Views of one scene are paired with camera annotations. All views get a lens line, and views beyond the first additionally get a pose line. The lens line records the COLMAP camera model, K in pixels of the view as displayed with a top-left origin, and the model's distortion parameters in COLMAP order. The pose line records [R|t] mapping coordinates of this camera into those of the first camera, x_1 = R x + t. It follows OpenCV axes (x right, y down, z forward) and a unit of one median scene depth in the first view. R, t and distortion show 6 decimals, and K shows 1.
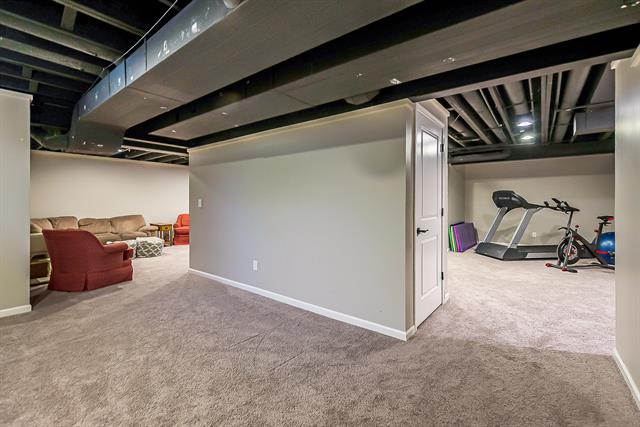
lens RADIAL K [[279.3, 0, 309.6], [0, 279.3, 202.0], [0, 0, 1]] dist [-0.019468, -0.000275]
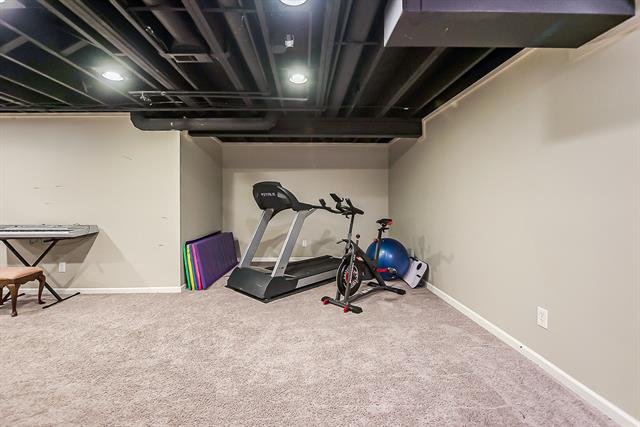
lens RADIAL K [[279.3, 0, 309.6], [0, 279.3, 202.0], [0, 0, 1]] dist [-0.019468, -0.000275]
pose [[0.756539, -0.002106, 0.653945, 0.385999], [0.002062, 0.999998, 0.000834, 0.003857], [-0.653946, 0.000718, 0.756541, 0.491277]]
